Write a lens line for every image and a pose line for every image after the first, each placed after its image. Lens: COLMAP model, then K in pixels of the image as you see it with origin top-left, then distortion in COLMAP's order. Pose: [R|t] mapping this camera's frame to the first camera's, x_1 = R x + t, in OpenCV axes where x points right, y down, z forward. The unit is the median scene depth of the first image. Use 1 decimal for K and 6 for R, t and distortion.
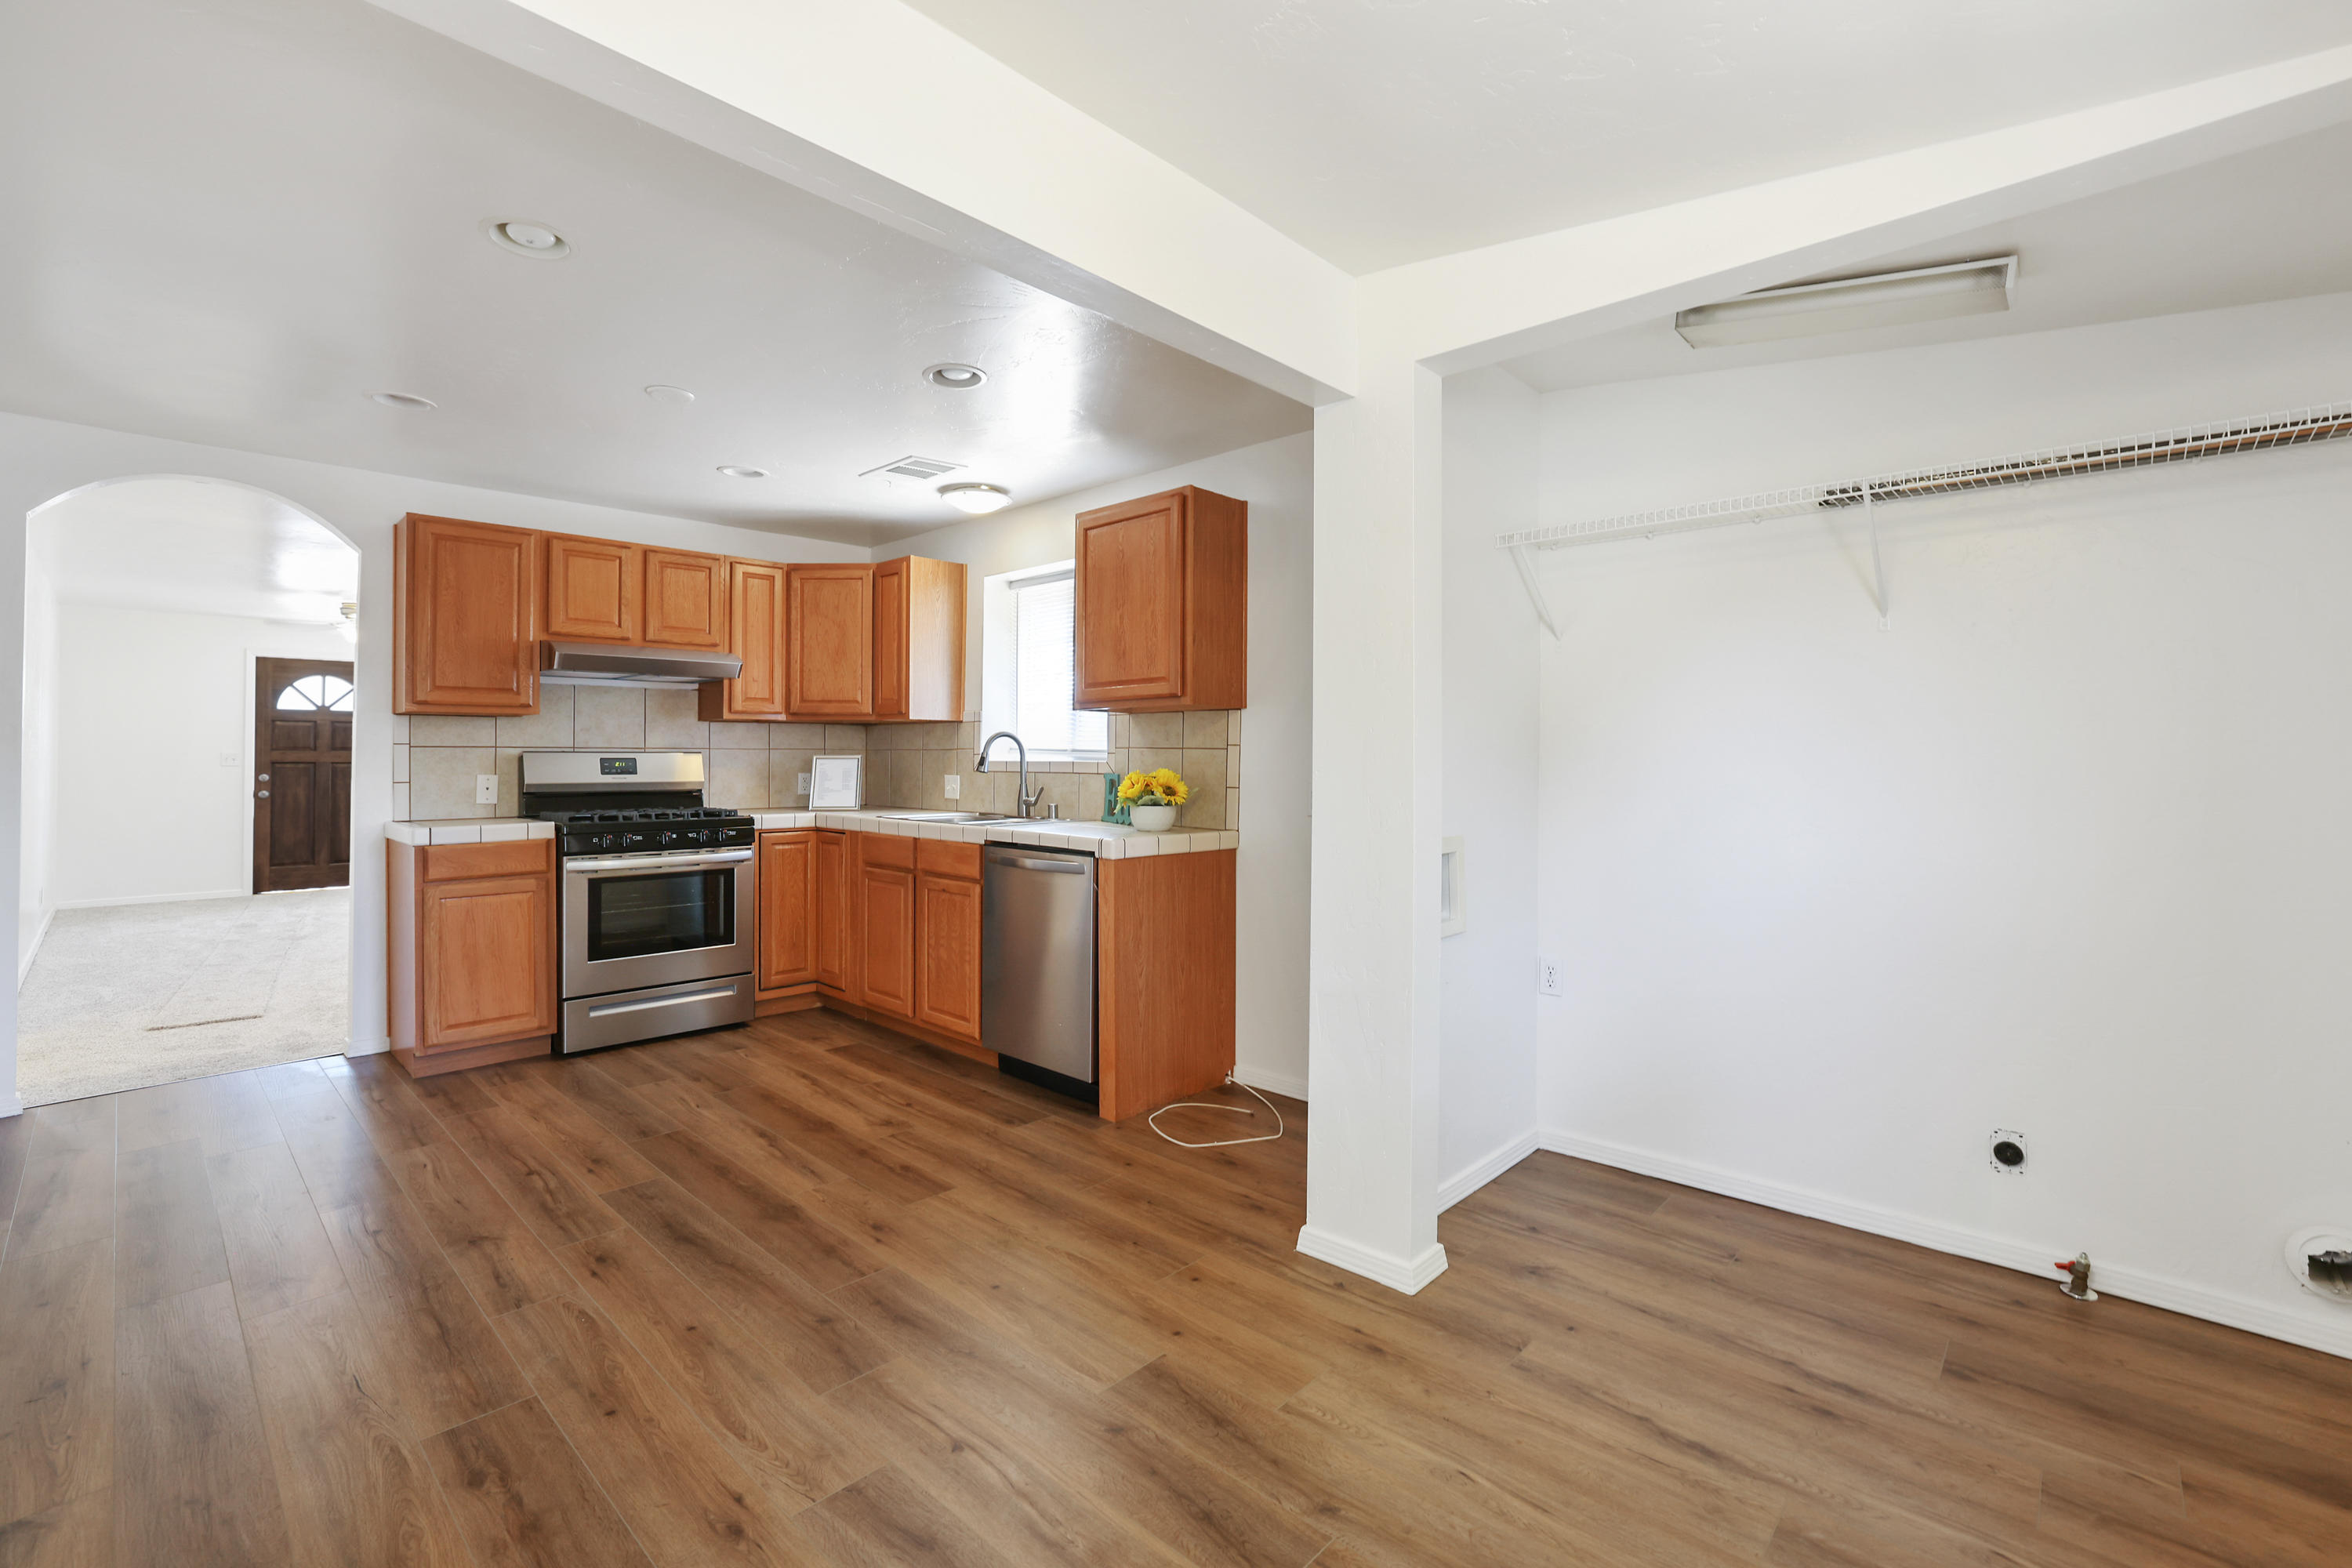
lens RADIAL K [[1043.2, 0, 1173.7], [0, 1043.2, 769.0], [0, 0, 1]] dist [-0.036574, 0.018191]
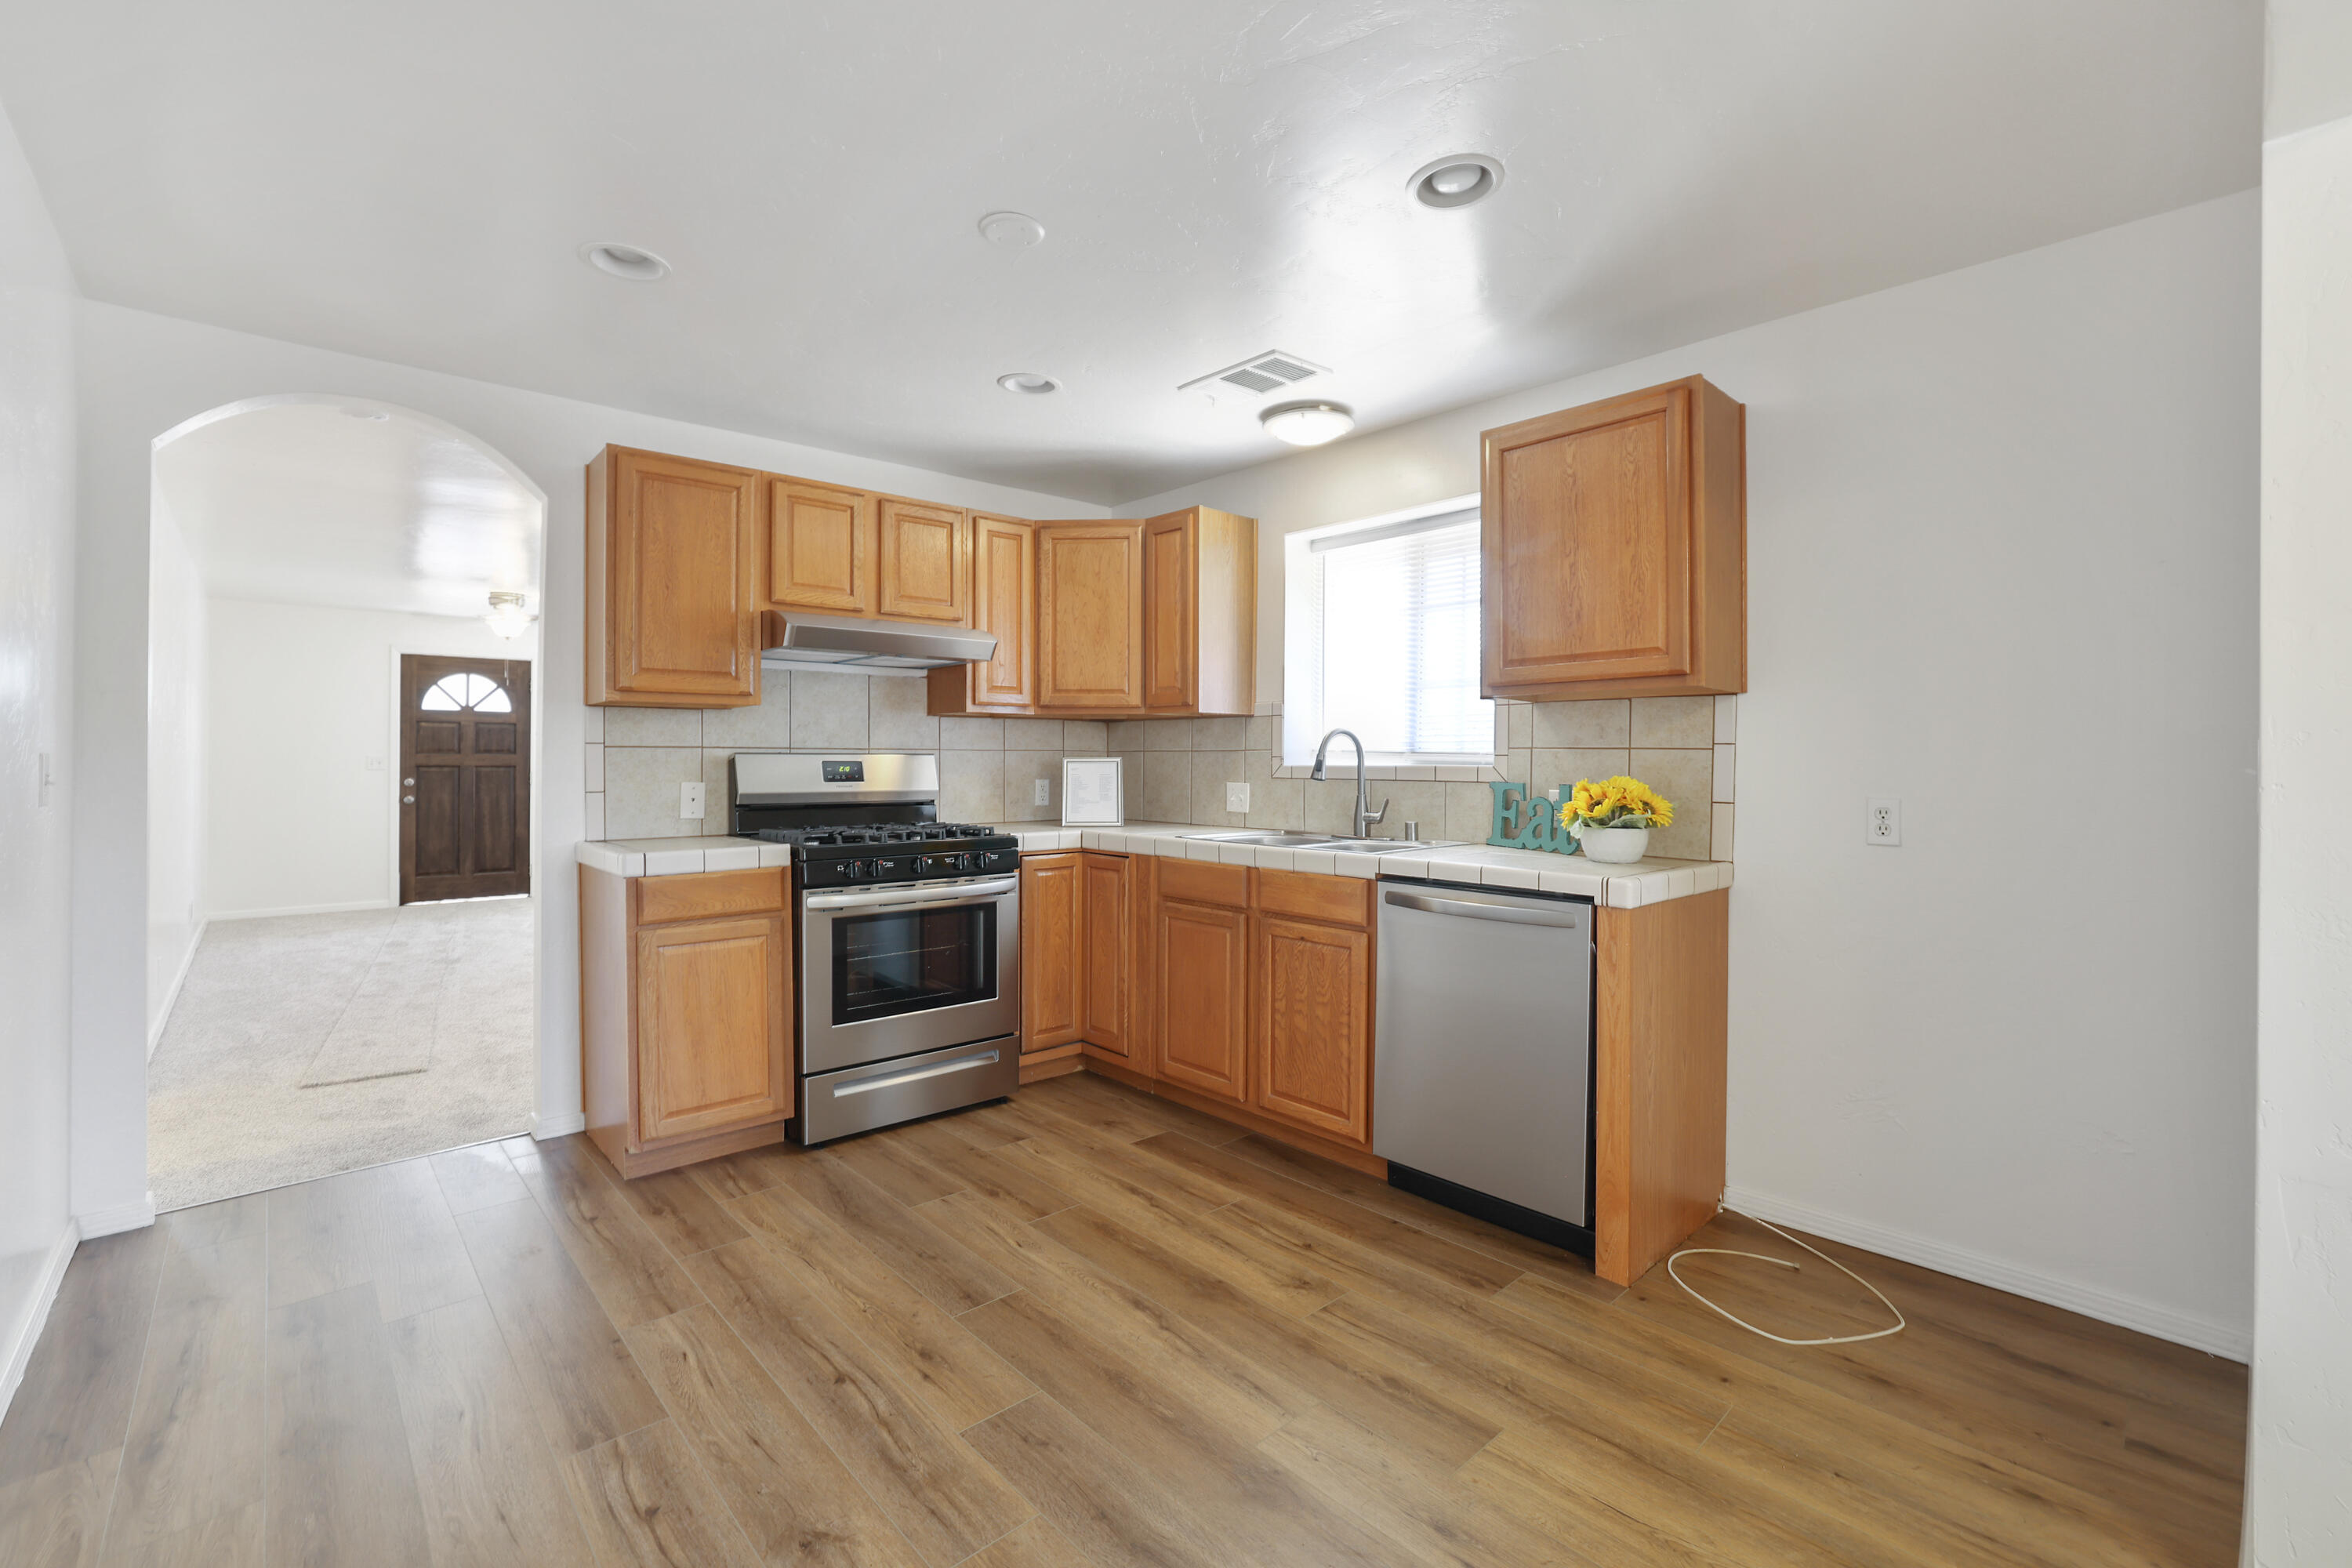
lens RADIAL K [[1030.8, 0, 1176.0], [0, 1030.8, 784.0], [0, 0, 1]] dist [-0.050974, 0.024449]
pose [[0.997811, 0.002254, -0.066098, -0.250293], [-0.001523, 0.999937, 0.011109, -0.002364], [0.066119, -0.010984, 0.997751, 0.246588]]
